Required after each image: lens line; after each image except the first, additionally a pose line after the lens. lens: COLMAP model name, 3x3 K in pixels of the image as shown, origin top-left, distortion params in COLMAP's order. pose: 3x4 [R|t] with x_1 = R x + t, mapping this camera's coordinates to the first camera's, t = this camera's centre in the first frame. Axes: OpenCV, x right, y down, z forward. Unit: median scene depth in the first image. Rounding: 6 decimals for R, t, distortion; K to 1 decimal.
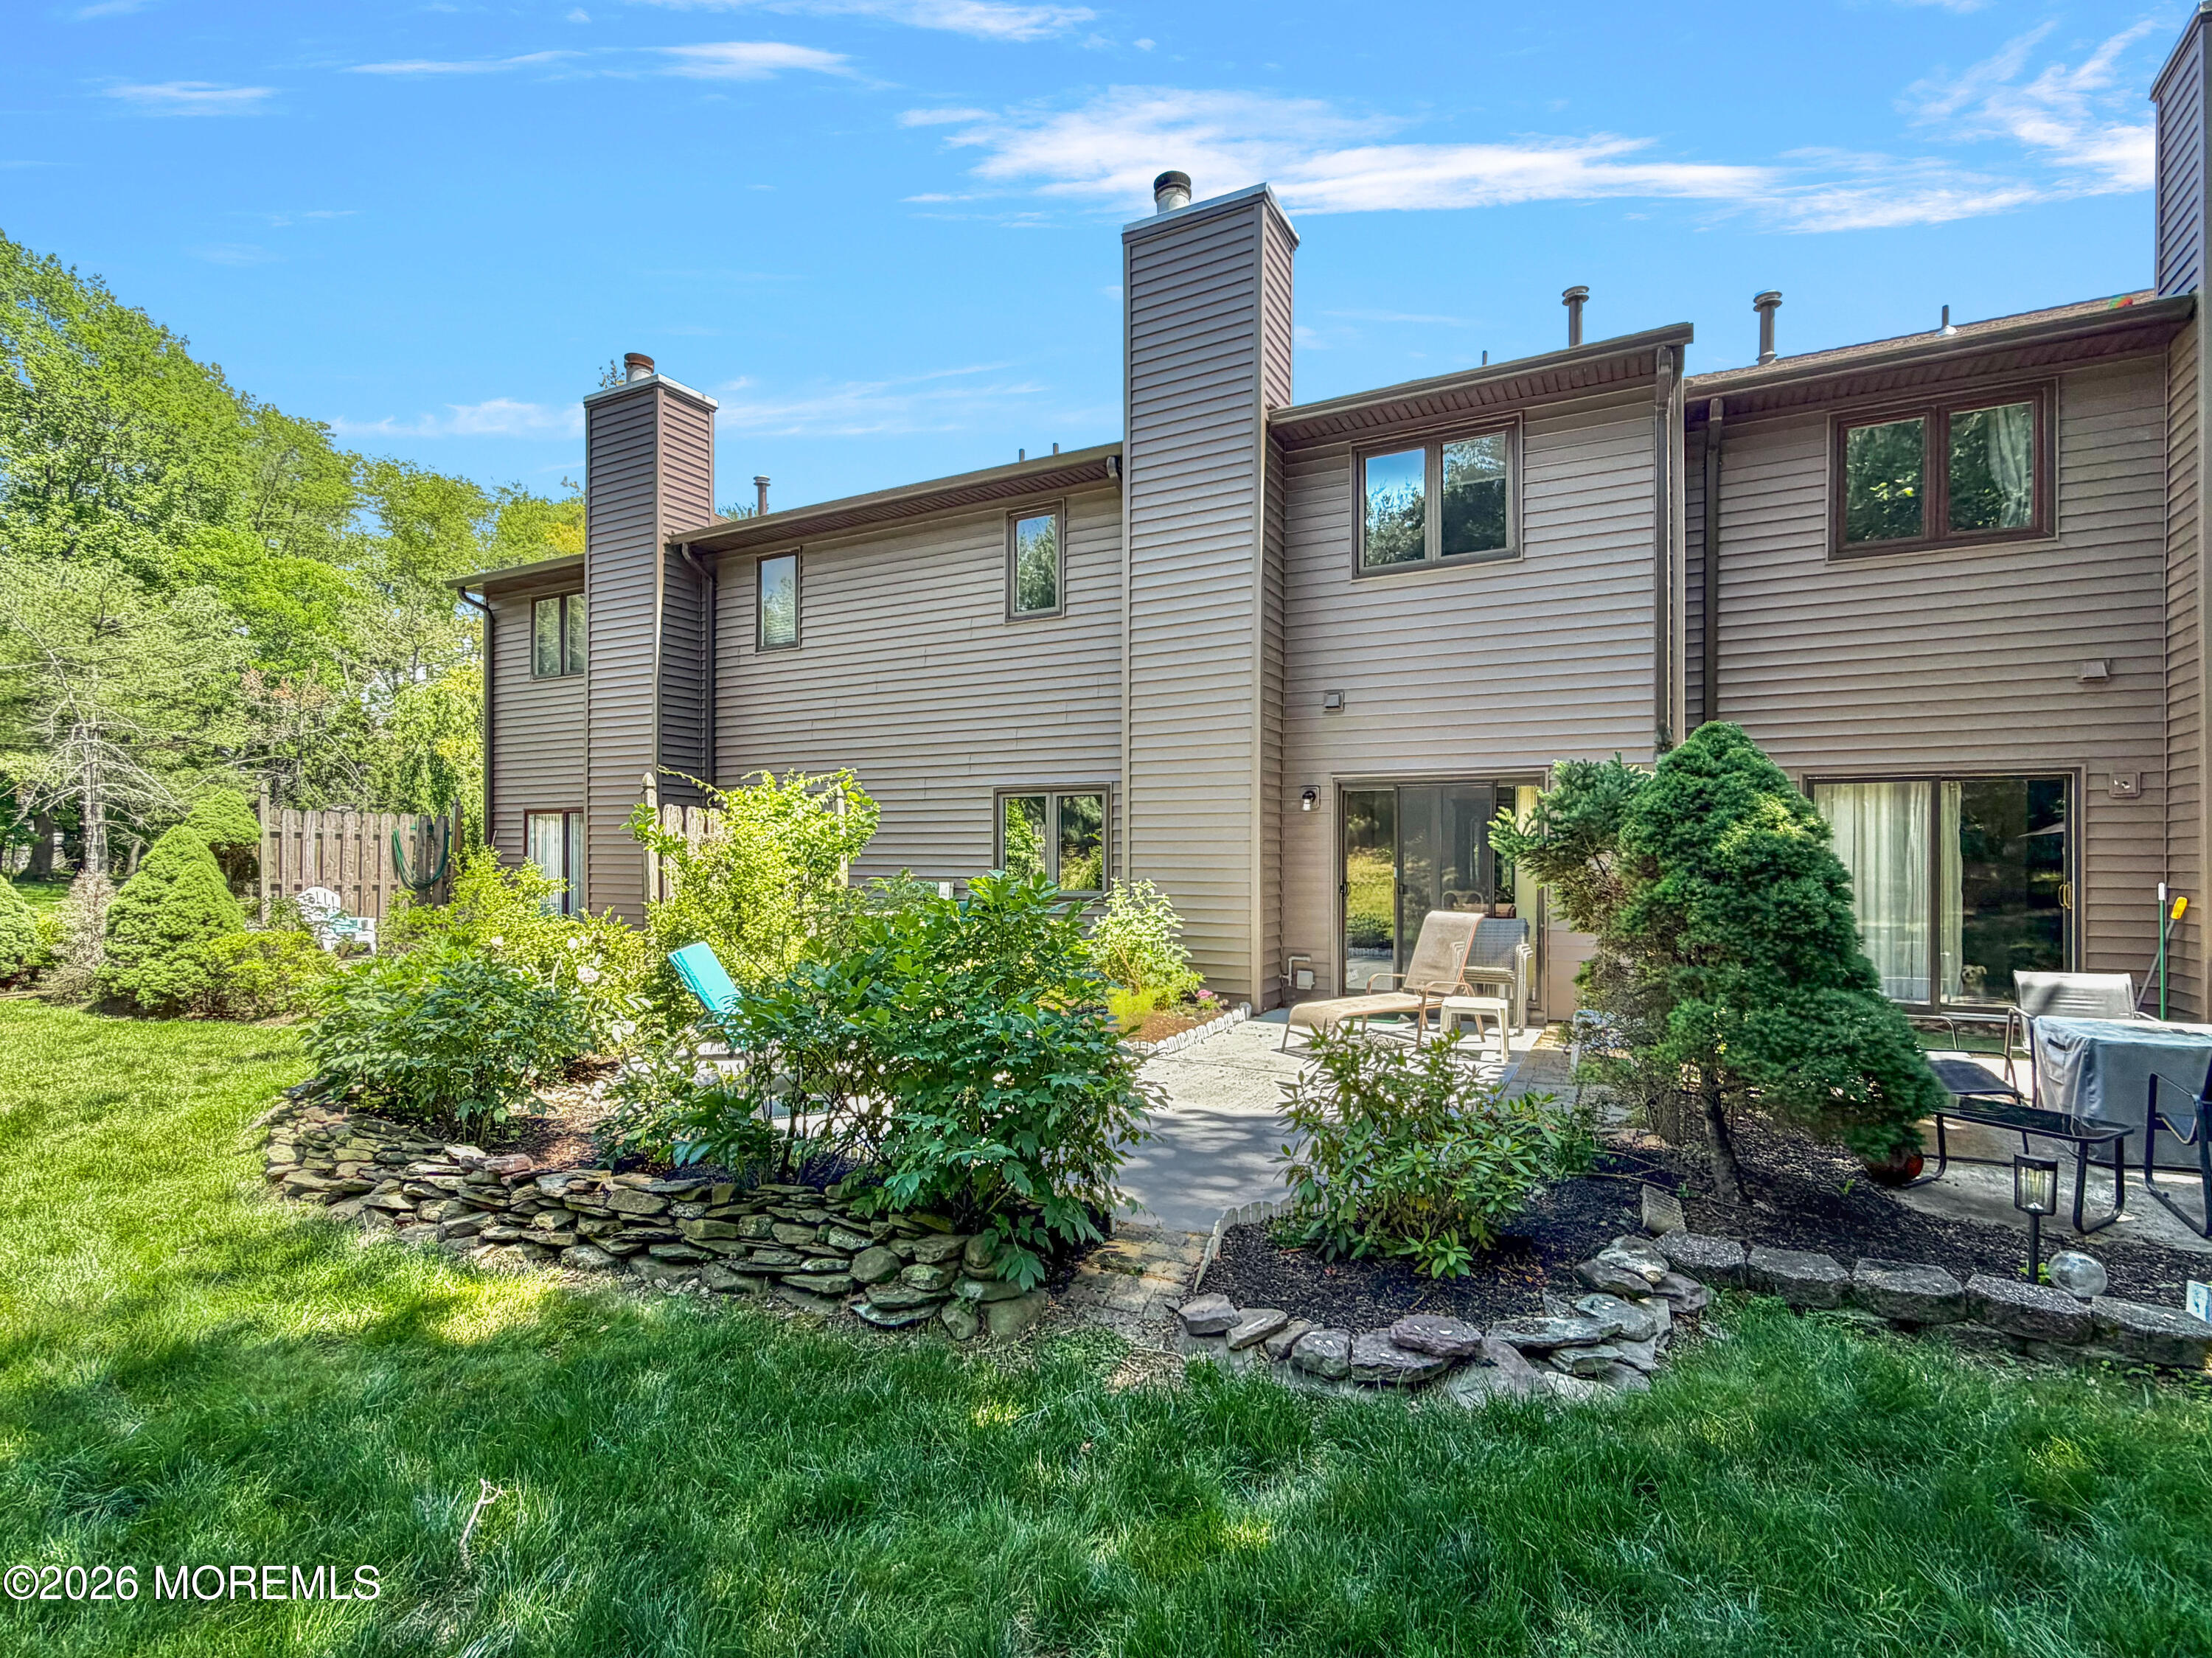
lens RADIAL K [[1072.0, 0, 1106.0], [0, 1072.0, 829.0], [0, 0, 1]] dist [-0.001382, -0.000182]
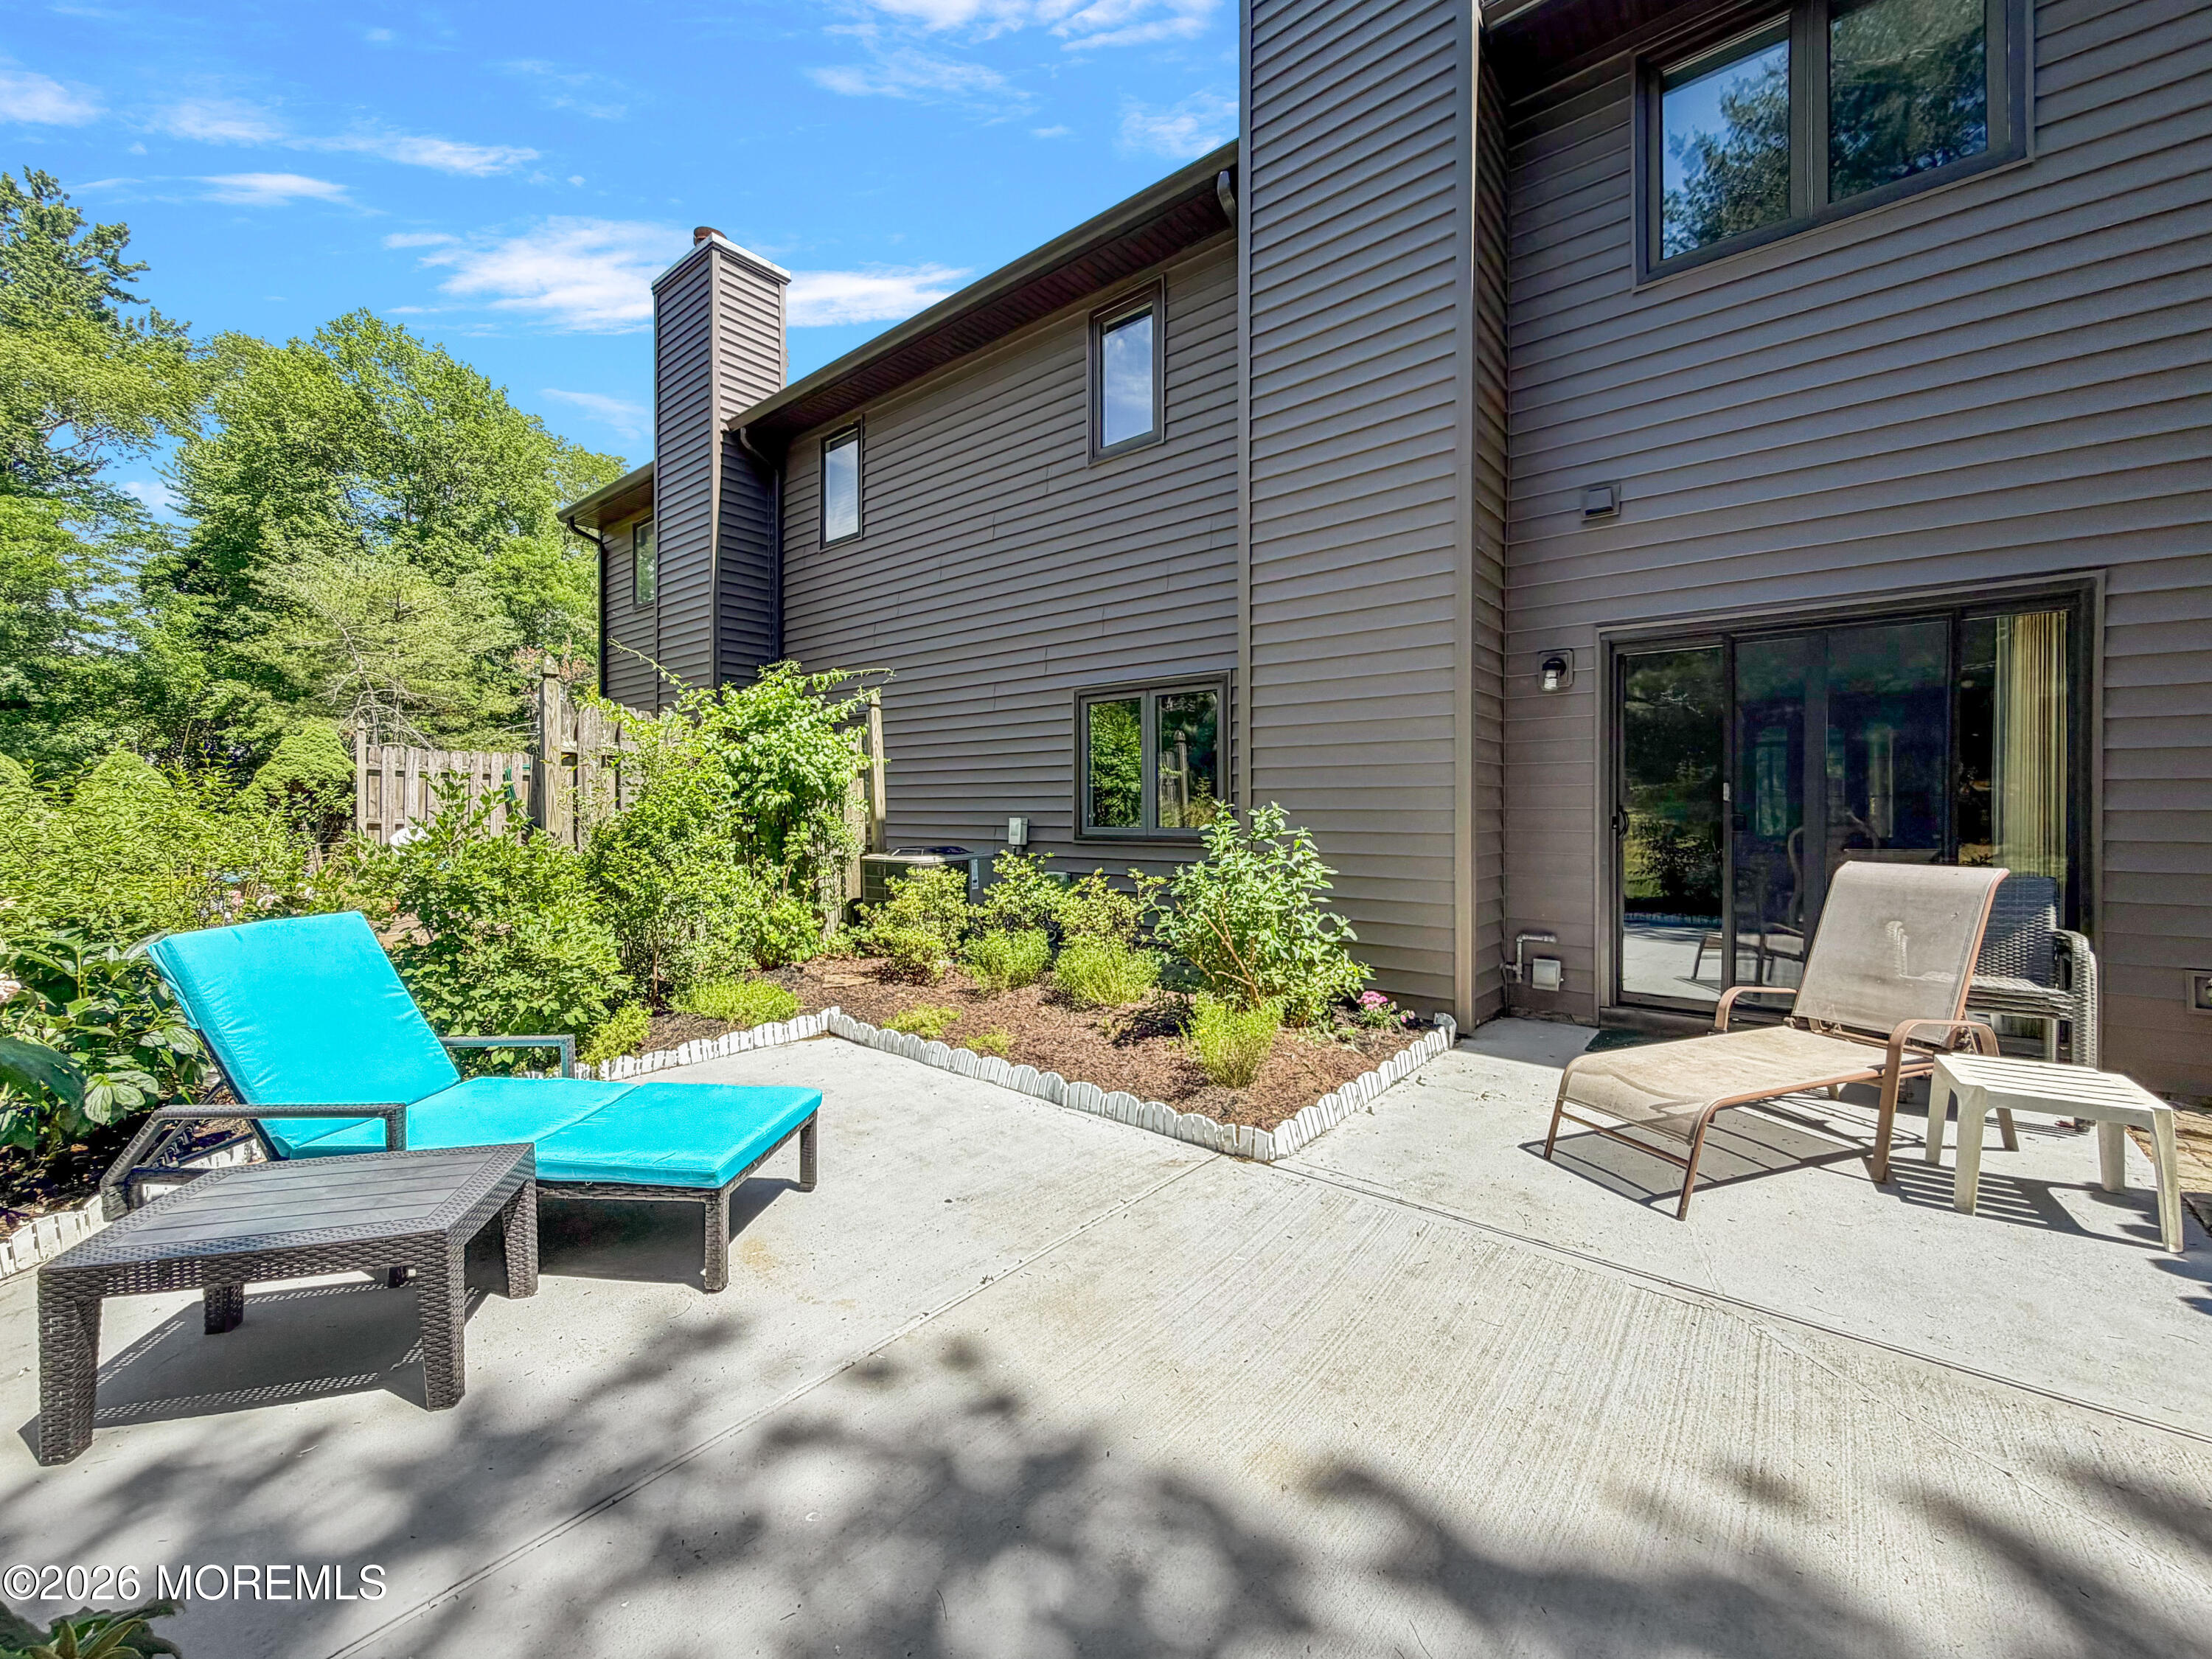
lens RADIAL K [[896.9, 0, 1100.7], [0, 896.9, 815.2], [0, 0, 1]] dist [-0.008587, 0.000021]
pose [[0.981682, -0.002442, -0.190509, 0.032005], [0.008366, 0.999506, 0.030294, 0.030404], [0.190341, -0.031333, 0.981218, 0.403941]]
